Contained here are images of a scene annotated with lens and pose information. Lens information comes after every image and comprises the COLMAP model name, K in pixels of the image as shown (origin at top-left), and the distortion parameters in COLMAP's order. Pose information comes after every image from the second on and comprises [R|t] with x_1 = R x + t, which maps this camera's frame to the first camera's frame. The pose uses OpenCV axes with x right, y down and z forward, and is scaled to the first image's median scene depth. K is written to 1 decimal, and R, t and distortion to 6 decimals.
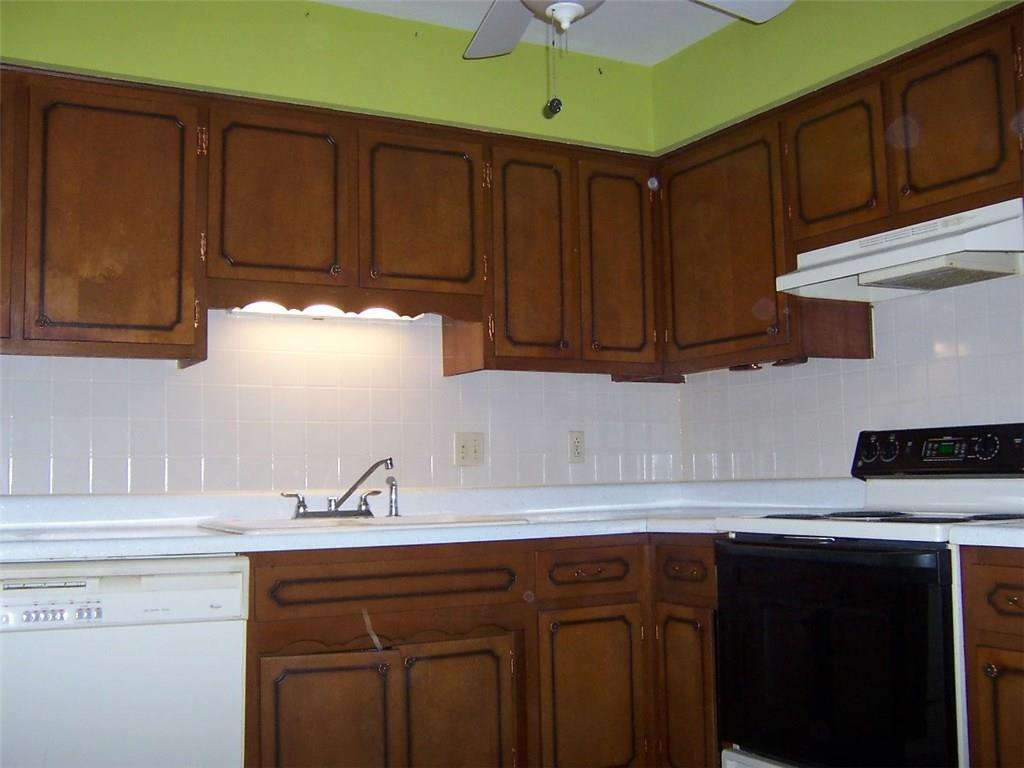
lens RADIAL K [[1111.3, 0, 501.9], [0, 1111.3, 383.1], [0, 0, 1]] dist [-0.147686, 0.221867]
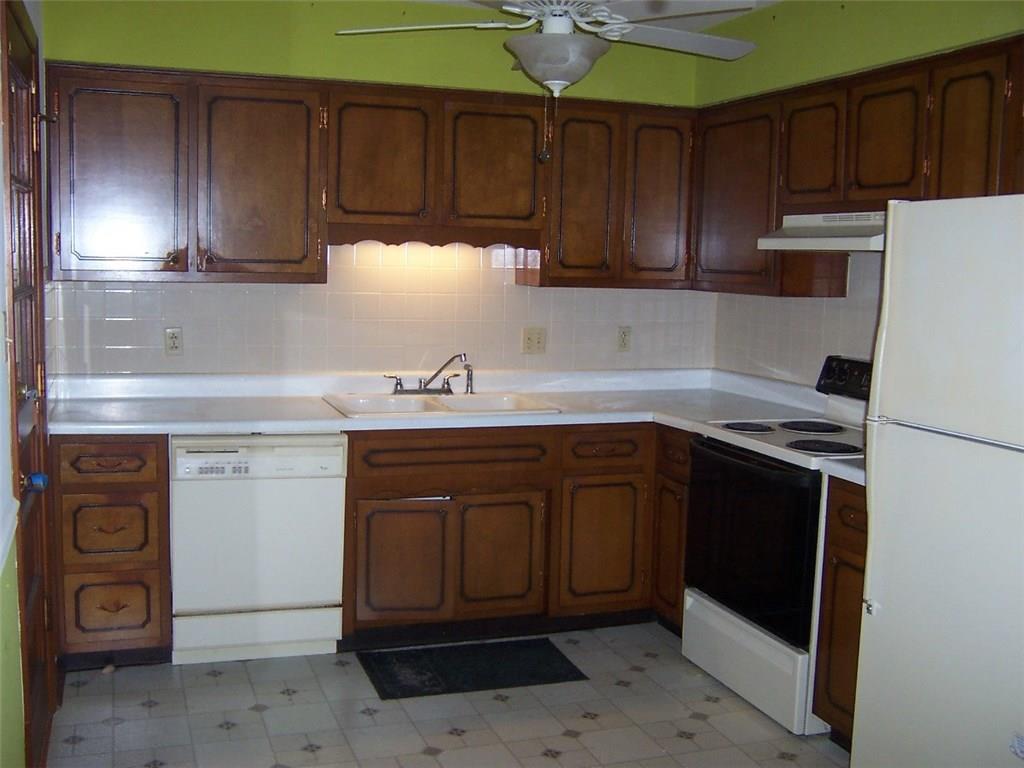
lens RADIAL K [[1111.3, 0, 501.9], [0, 1111.3, 383.1], [0, 0, 1]] dist [-0.147686, 0.221867]
pose [[0.985551, 0.061521, -0.157810, 0.165825], [-0.029580, 0.979902, 0.197276, -0.171600], [0.166775, -0.189758, 0.967563, -0.308354]]
